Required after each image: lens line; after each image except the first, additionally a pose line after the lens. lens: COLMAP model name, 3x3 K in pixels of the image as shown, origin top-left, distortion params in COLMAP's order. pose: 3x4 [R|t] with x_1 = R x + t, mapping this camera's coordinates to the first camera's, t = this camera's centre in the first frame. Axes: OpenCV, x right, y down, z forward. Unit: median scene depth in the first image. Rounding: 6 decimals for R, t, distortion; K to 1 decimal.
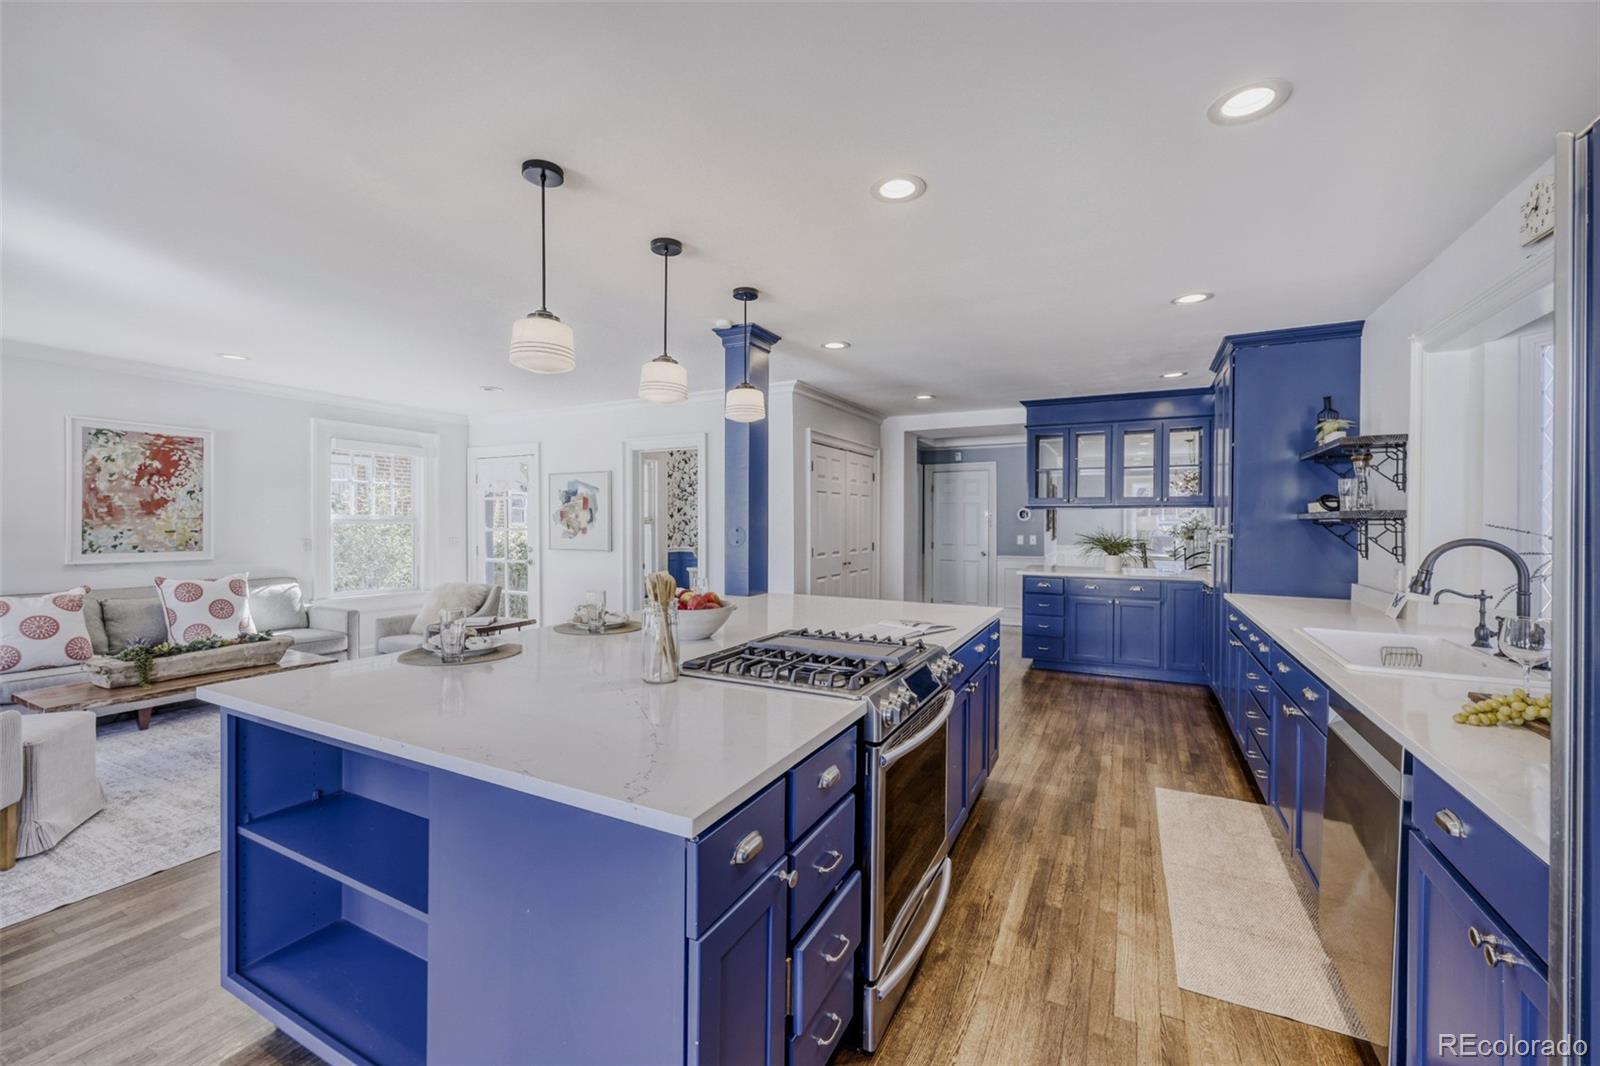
lens RADIAL K [[648.3, 0, 799.4], [0, 648.3, 527.1], [0, 0, 1]] dist [0.000704, 0.000875]
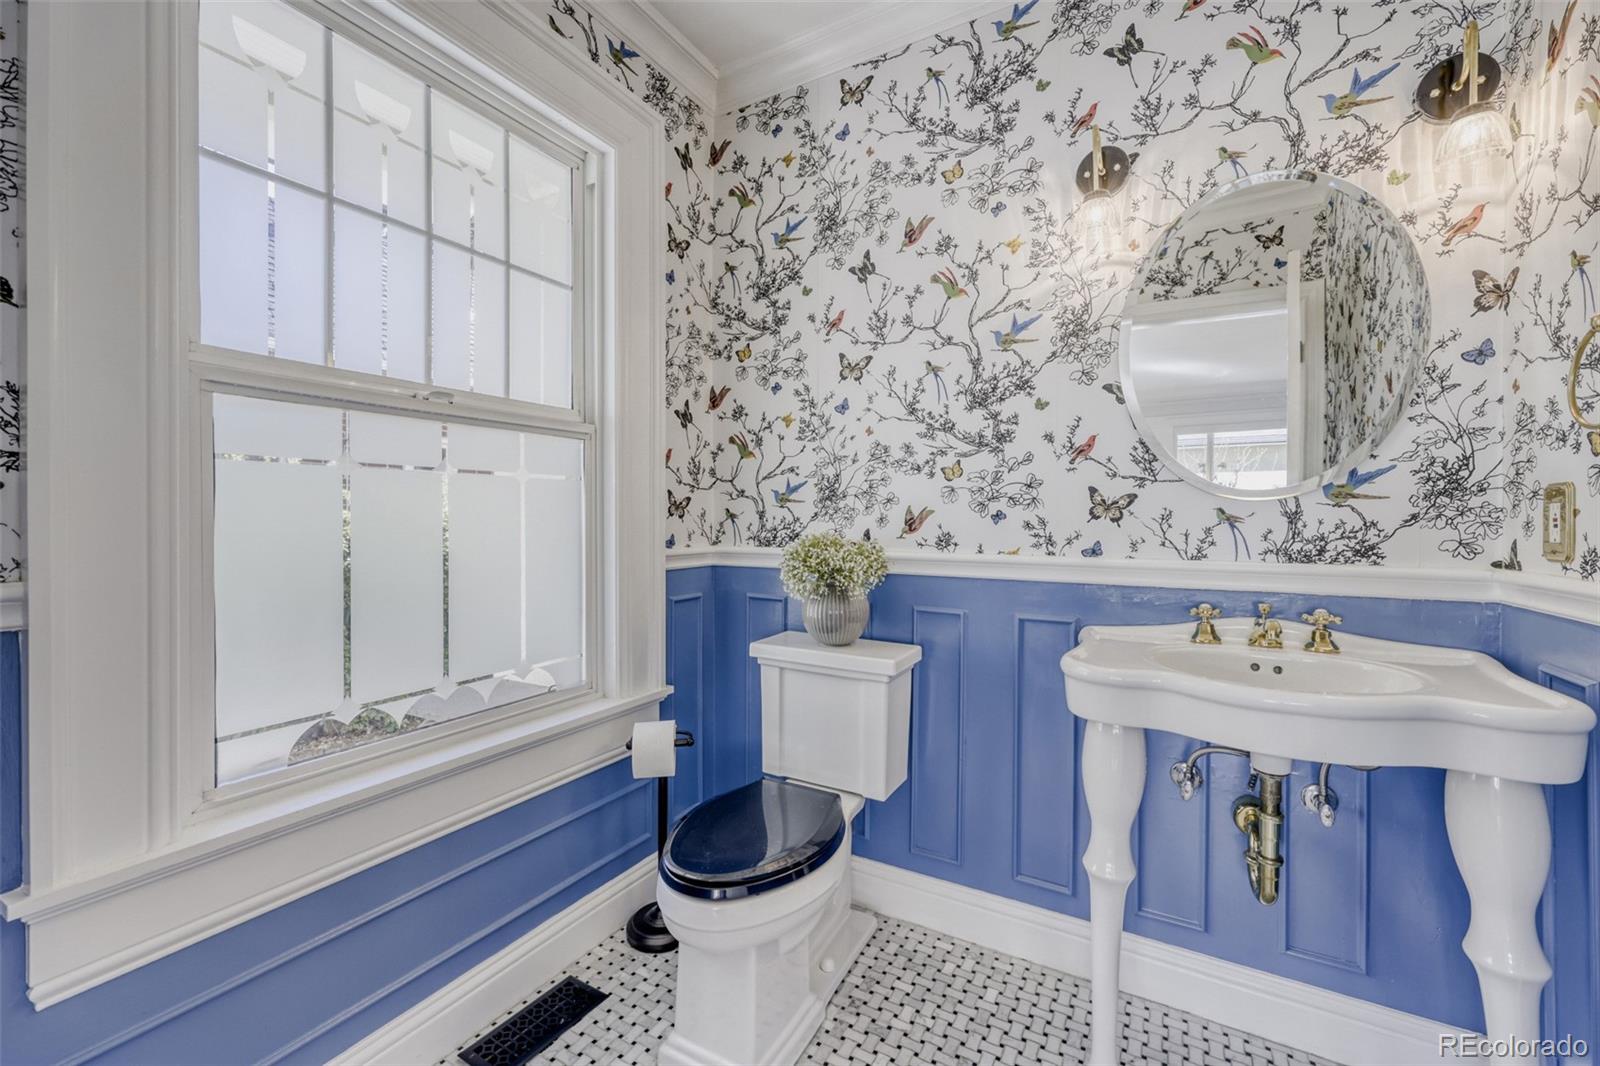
lens RADIAL K [[648.3, 0, 799.4], [0, 648.3, 527.1], [0, 0, 1]] dist [0.000704, 0.000875]
pose [[0.998371, 0.001720, -0.057021, -0.142441], [-0.001674, 0.999998, 0.000846, 0.023578], [0.057023, -0.000749, 0.998373, 0.771187]]
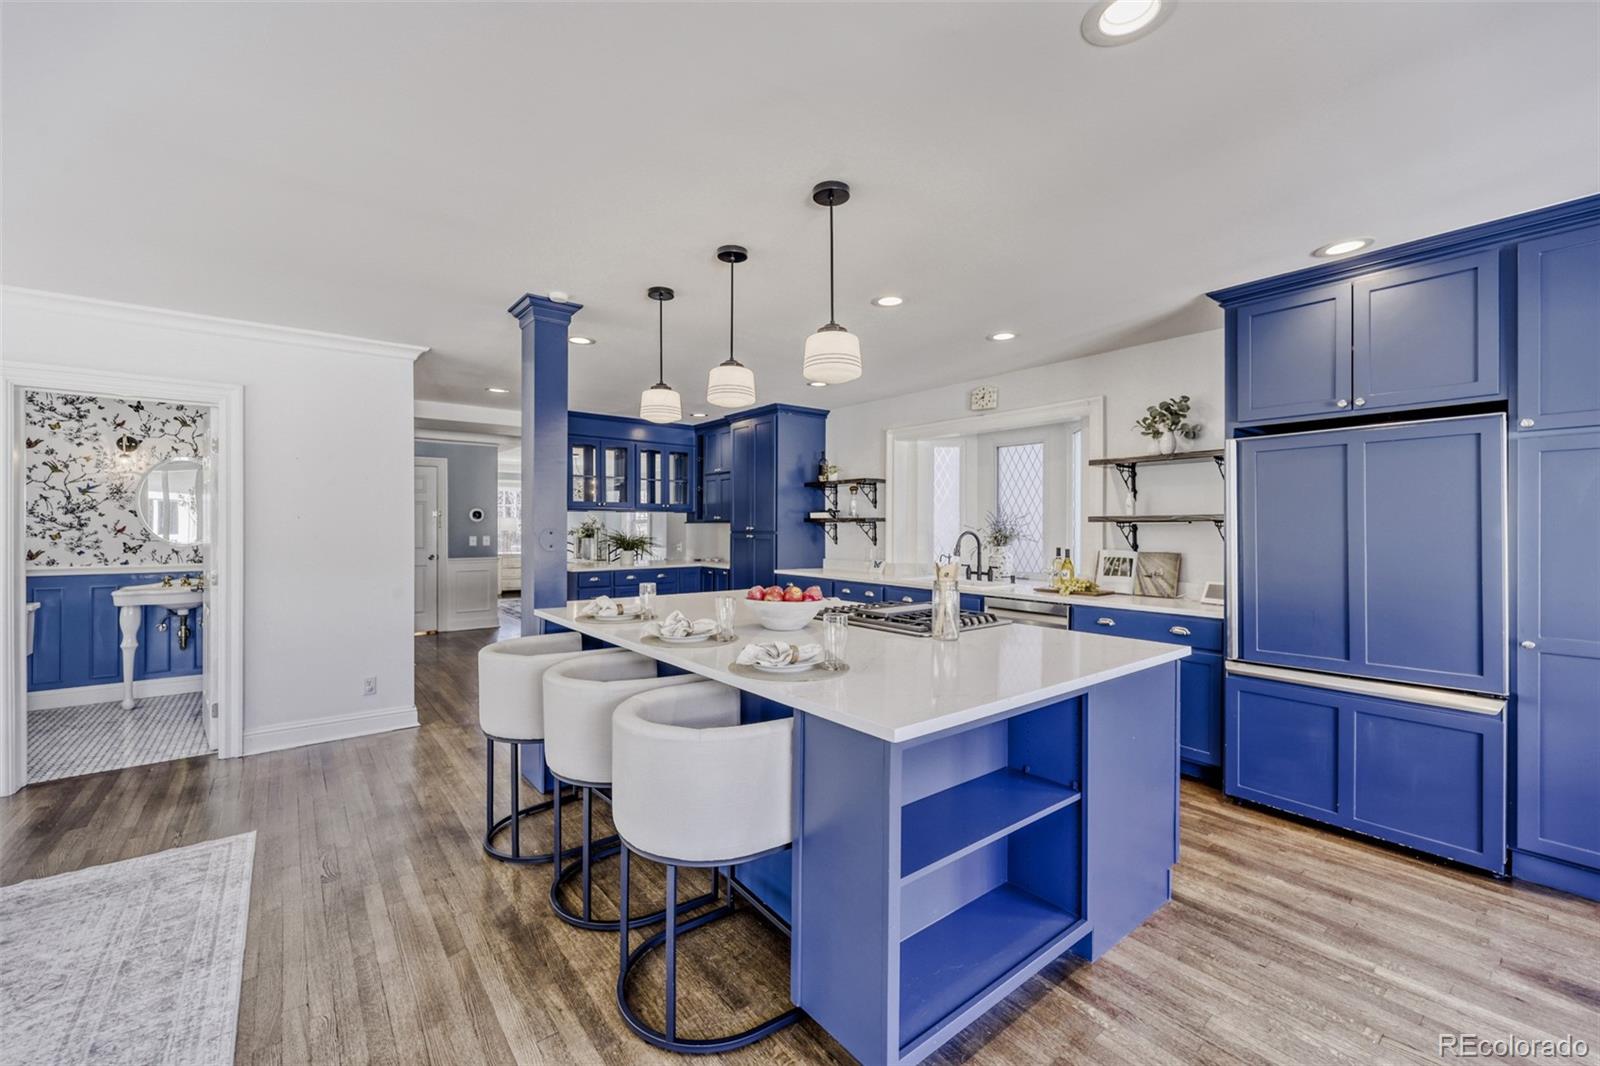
lens RADIAL K [[648.3, 0, 799.4], [0, 648.3, 527.1], [0, 0, 1]] dist [0.000704, 0.000875]
pose [[0.409221, -0.003038, 0.912430, -0.357756], [0.005083, 0.999987, 0.001049, 0.000016], [-0.912421, 0.004209, 0.409231, 0.156805]]
